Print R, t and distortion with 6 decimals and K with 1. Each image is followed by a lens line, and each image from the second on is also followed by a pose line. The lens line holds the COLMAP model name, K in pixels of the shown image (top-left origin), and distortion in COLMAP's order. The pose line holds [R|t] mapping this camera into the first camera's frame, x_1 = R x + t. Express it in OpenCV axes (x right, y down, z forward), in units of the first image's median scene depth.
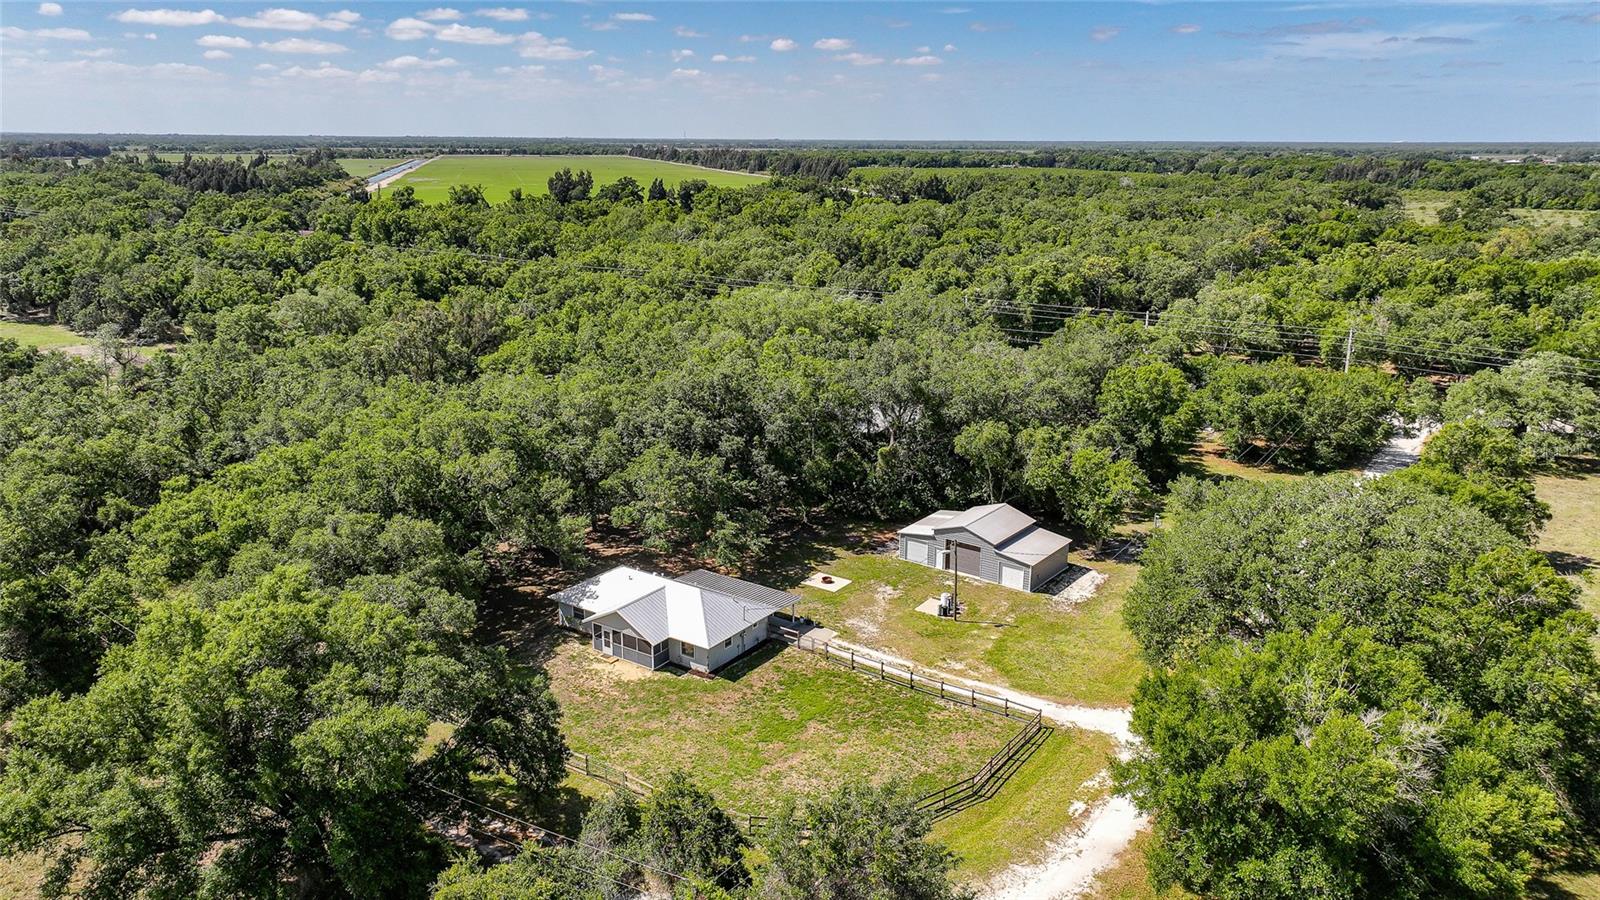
lens RADIAL K [[1126.3, 0, 803.9], [0, 1126.3, 448.9], [0, 0, 1]] dist [-0.002187, 0.013444]
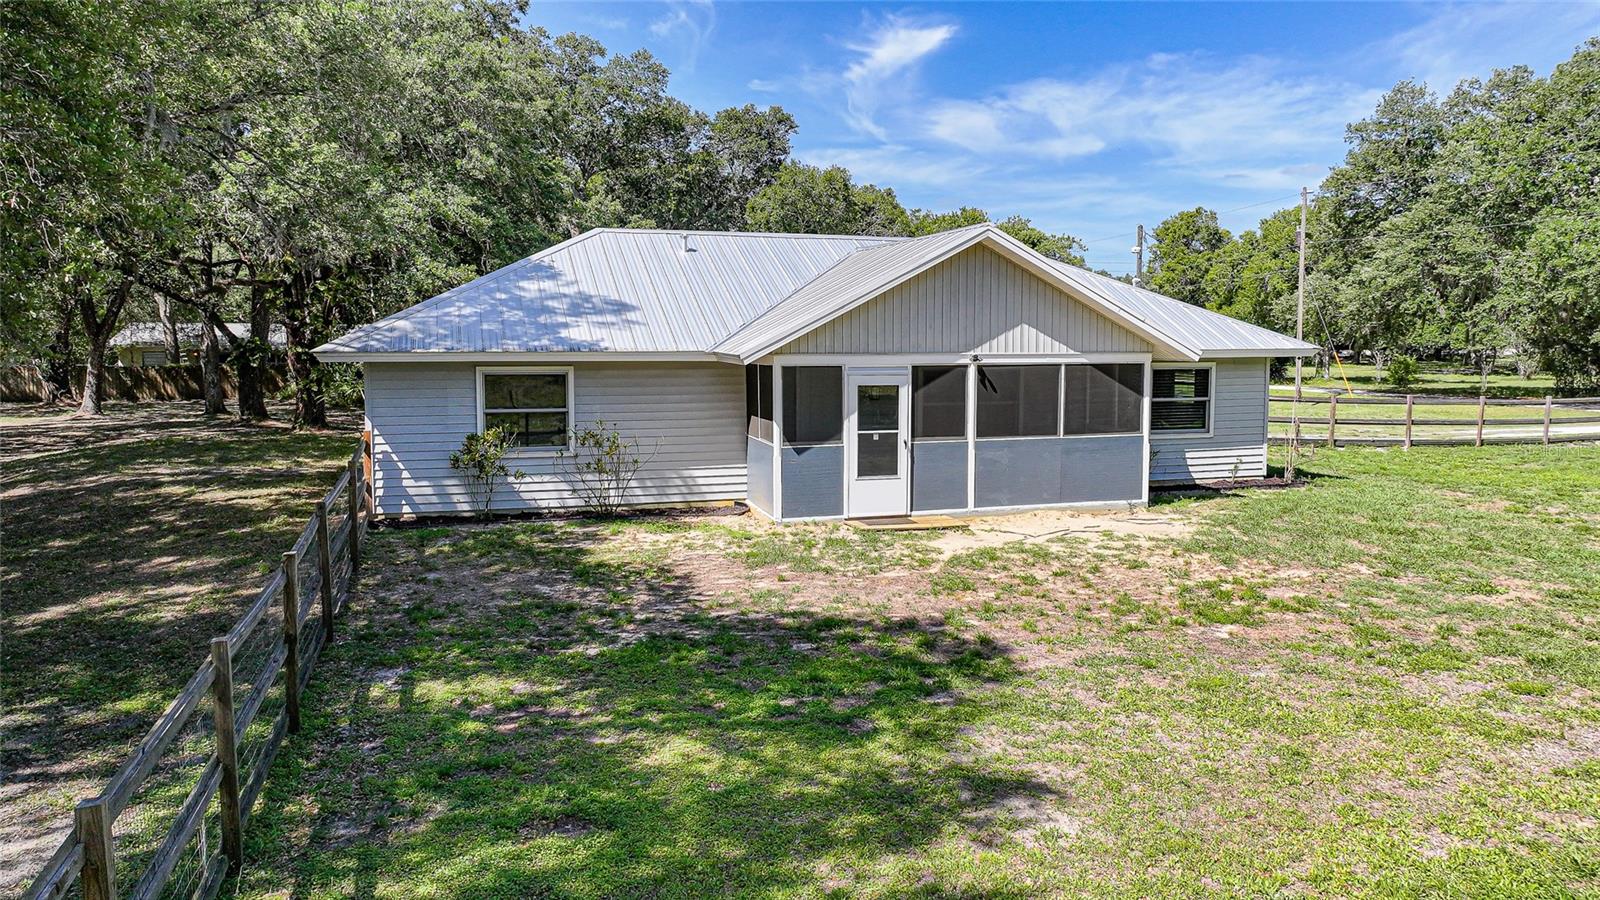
lens RADIAL K [[1126.3, 0, 803.4], [0, 1126.3, 457.2], [0, 0, 1]] dist [-0.002187, 0.013444]
pose [[0.621398, -0.083821, 0.778998, -0.279810], [0.212841, 0.974931, -0.064877, 0.154482], [-0.754031, 0.206117, 0.623661, 0.750646]]
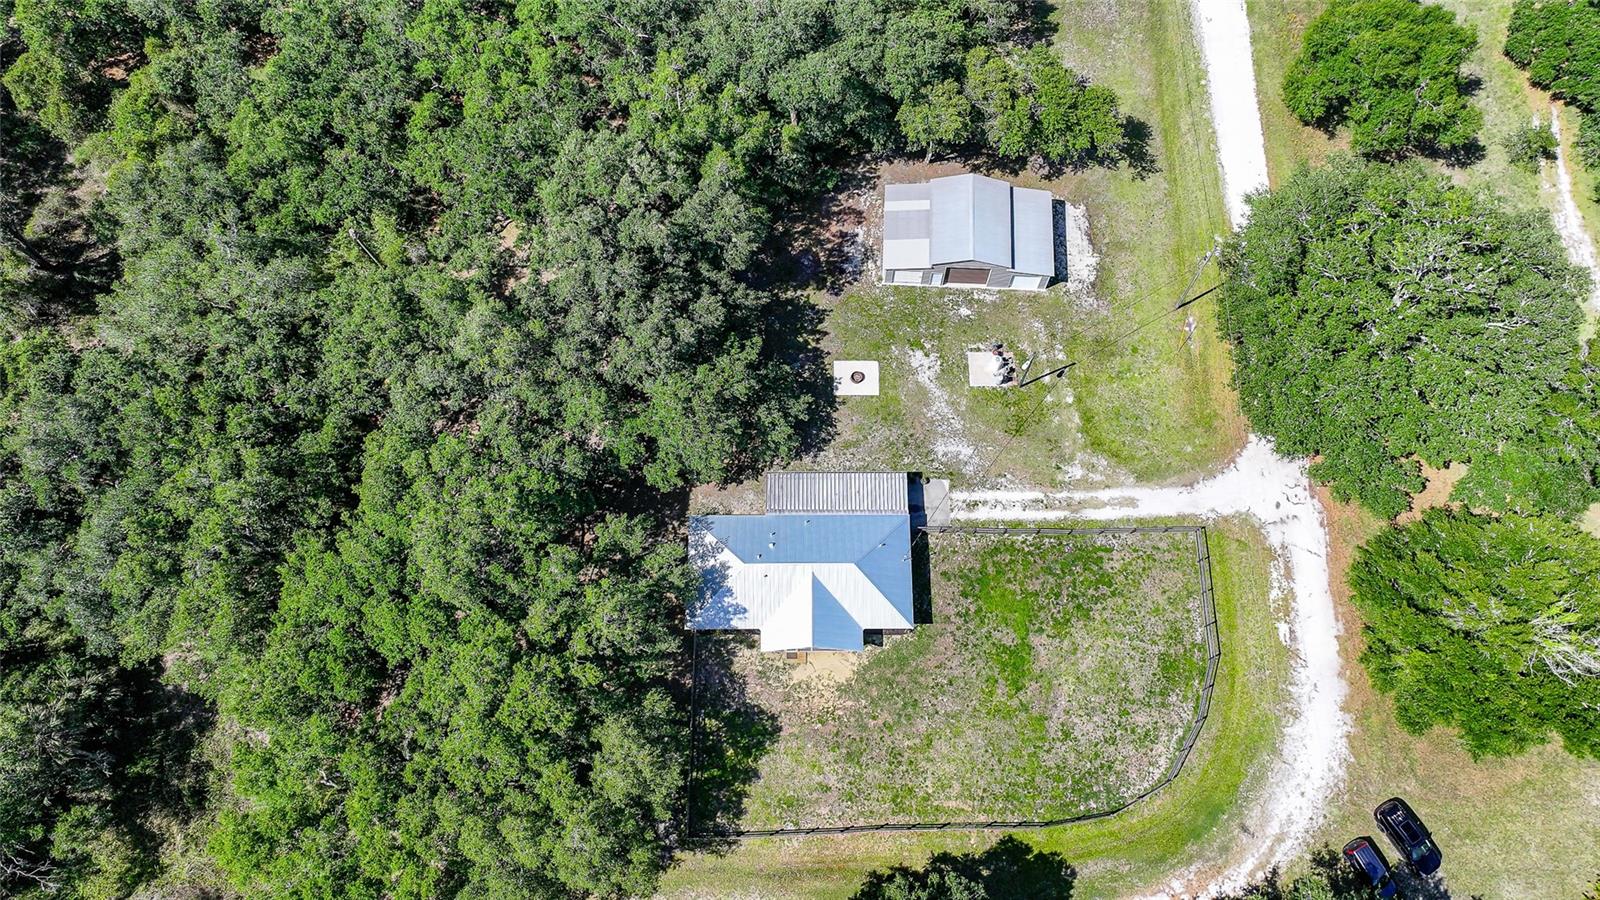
lens RADIAL K [[1126.3, 0, 811.6], [0, 1126.3, 438.7], [0, 0, 1]] dist [-0.002187, 0.013444]
pose [[0.821747, -0.532205, 0.203689, -0.219565], [0.151002, 0.548029, 0.822717, -0.604536], [-0.549481, -0.645308, 0.530705, 0.501866]]
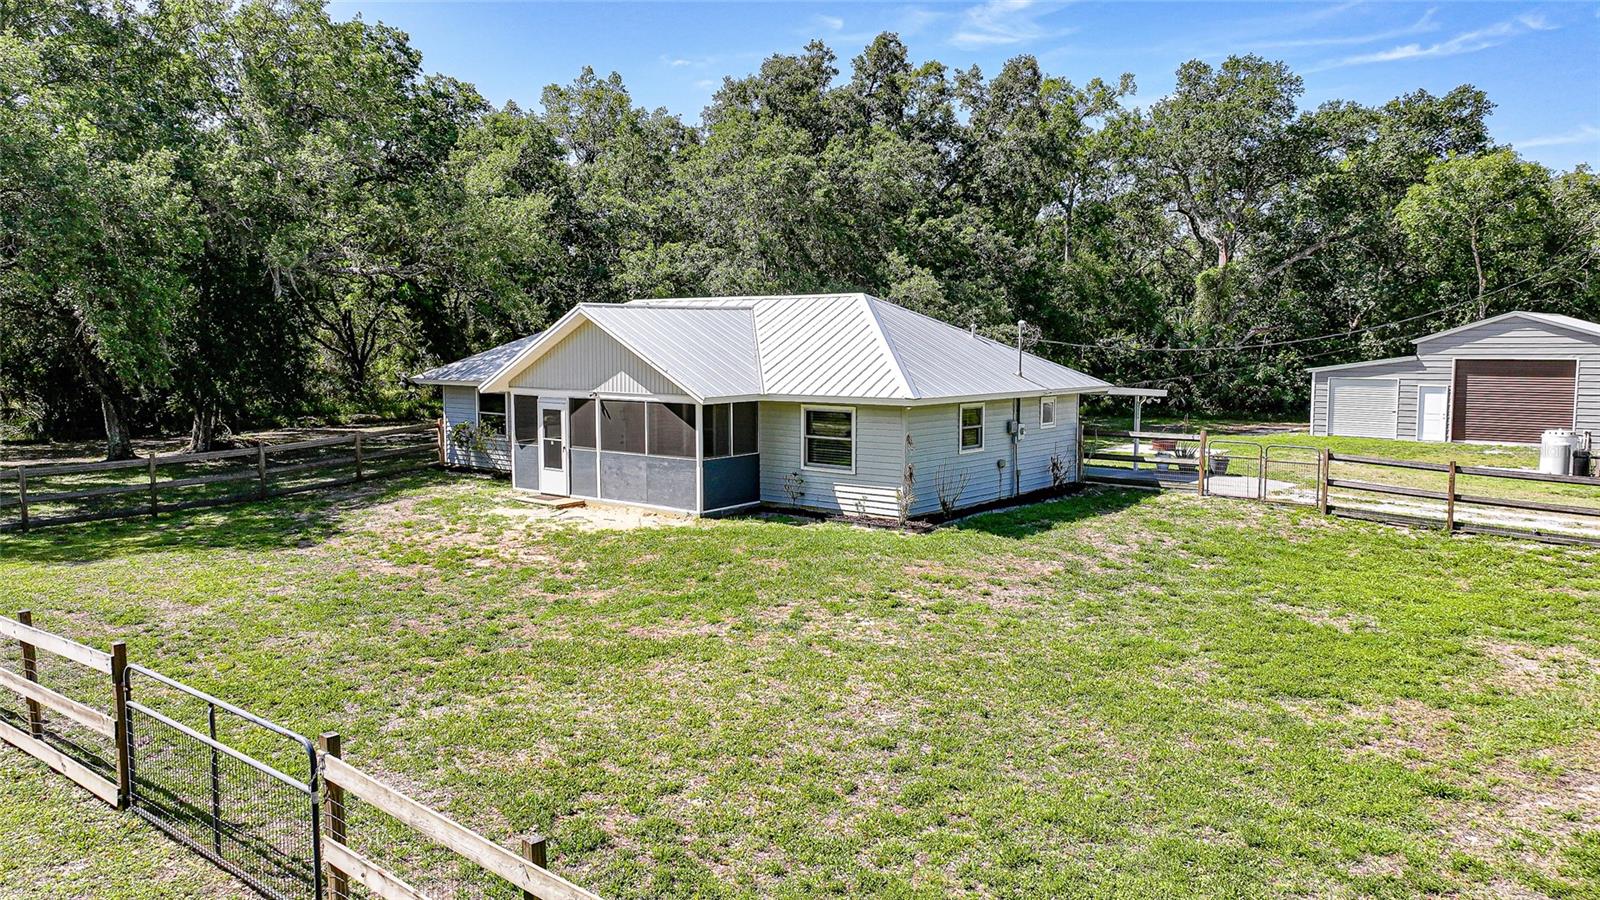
lens RADIAL K [[1126.3, 0, 807.1], [0, 1126.3, 443.6], [0, 0, 1]] dist [-0.002187, 0.013444]
pose [[0.996687, 0.005606, -0.081139, -0.070769], [-0.019953, 0.983988, -0.177116, 0.186683], [0.078847, 0.178148, 0.980840, 0.602615]]
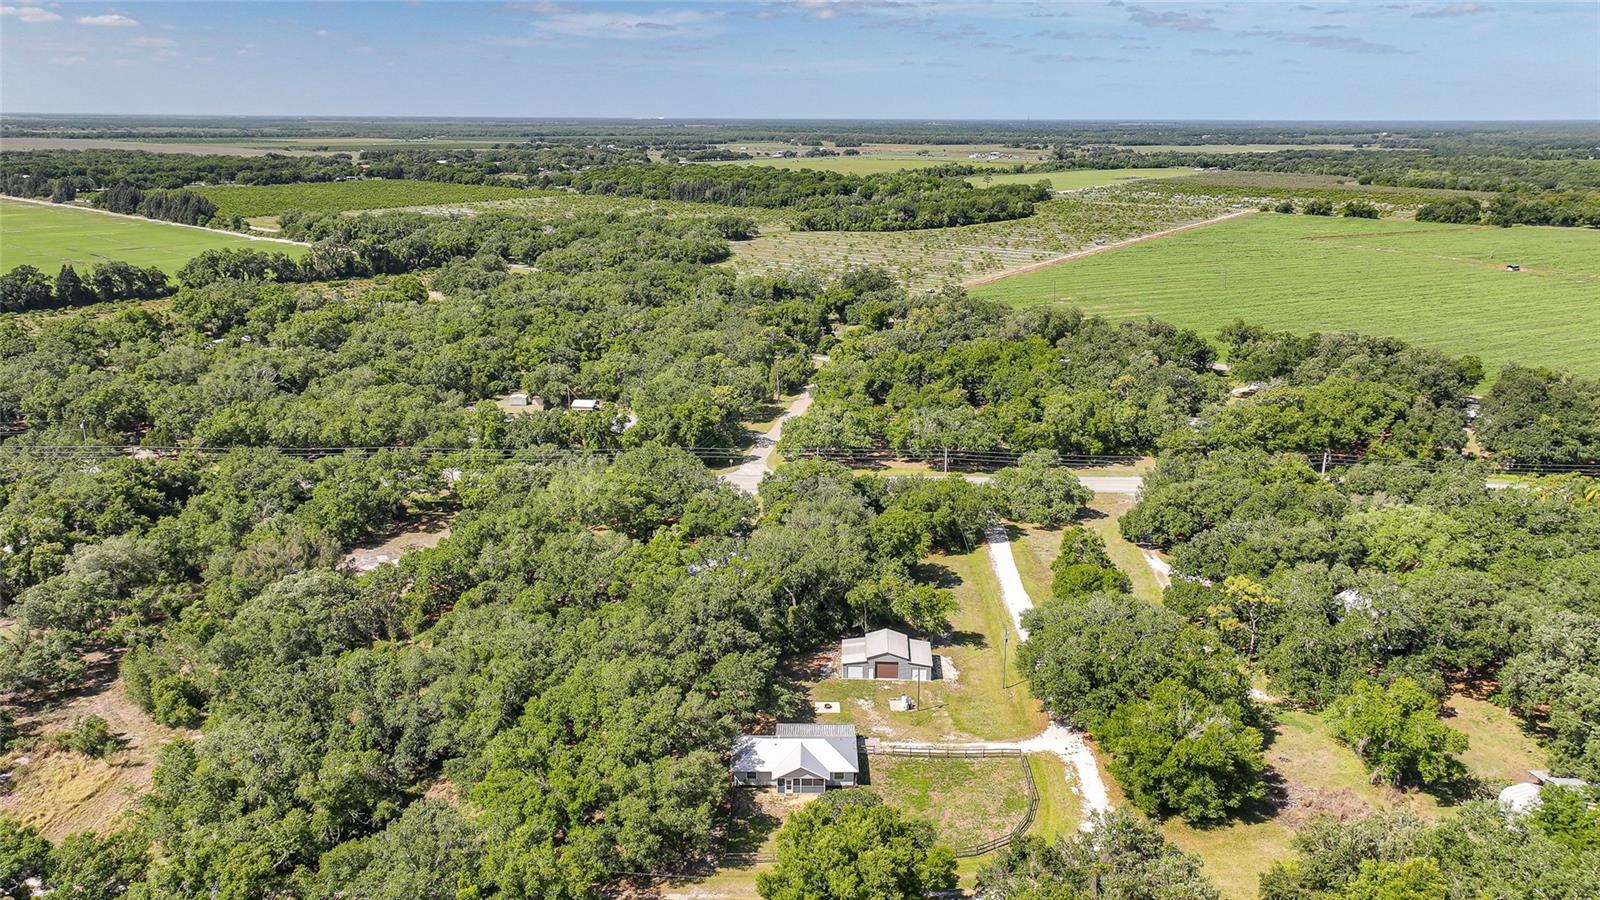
lens RADIAL K [[1127.2, 0, 809.6], [0, 1127.2, 452.7], [0, 0, 1]] dist [0.003616, -0.002323]
pose [[0.823713, -0.164404, 0.542649, -0.824454], [0.149762, 0.986138, 0.071436, -0.365622], [-0.546872, 0.022426, 0.836916, -0.364389]]
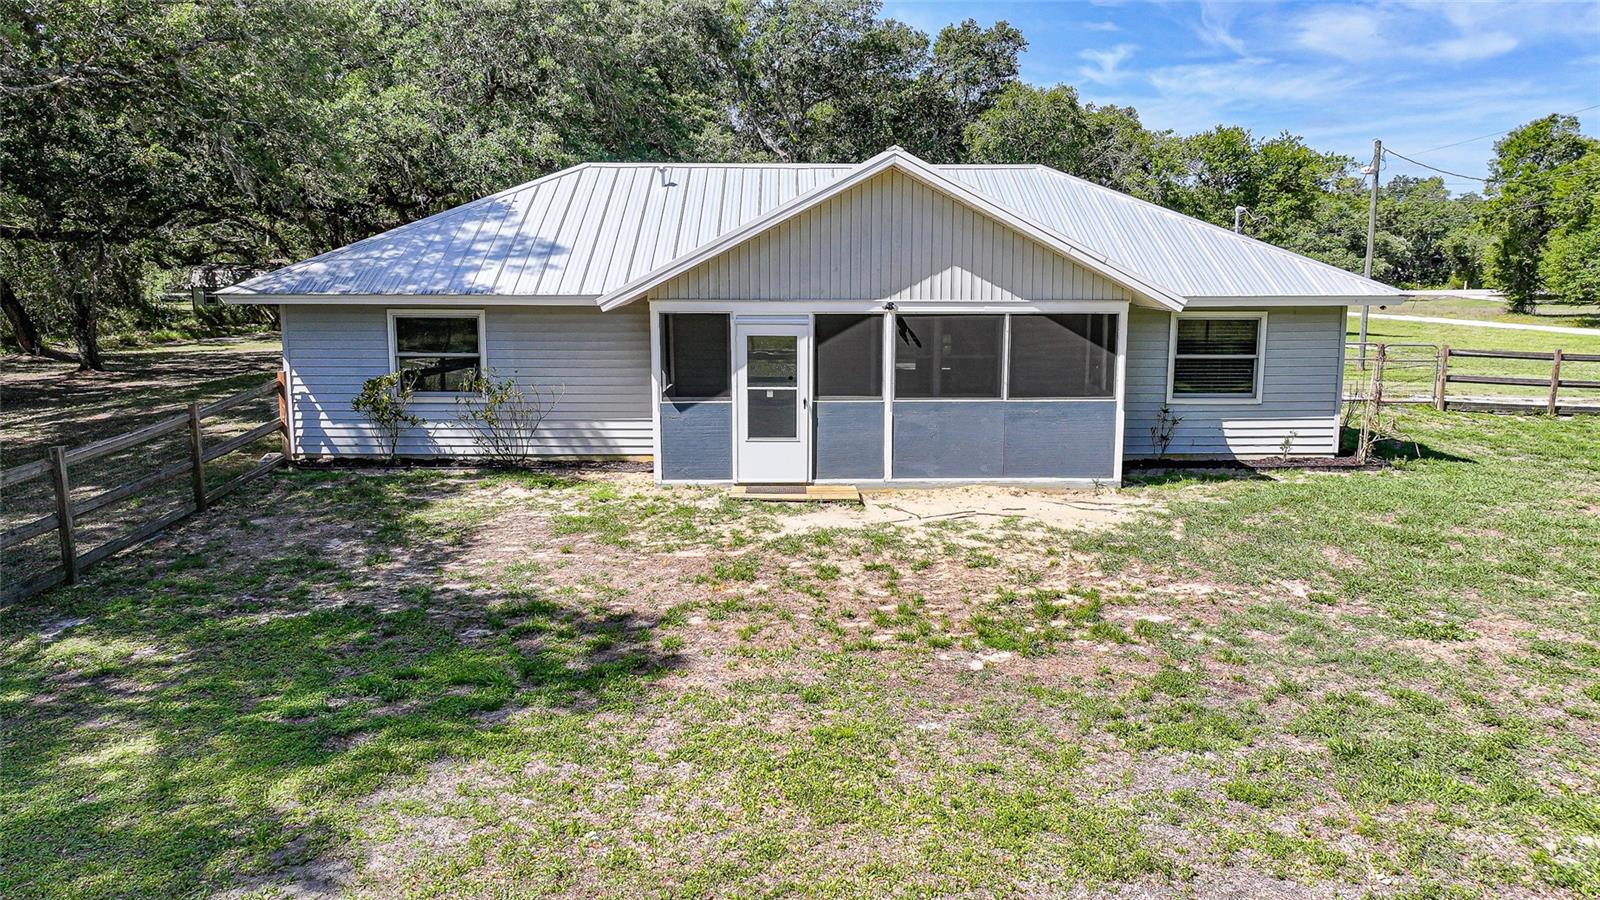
lens RADIAL K [[1126.3, 0, 801.5], [0, 1126.3, 445.9], [0, 0, 1]] dist [-0.002187, 0.013444]
pose [[0.820305, -0.089445, 0.564889, -0.225917], [0.154989, 0.985502, -0.069023, 0.160466], [-0.550526, 0.144171, 0.822275, 0.723347]]
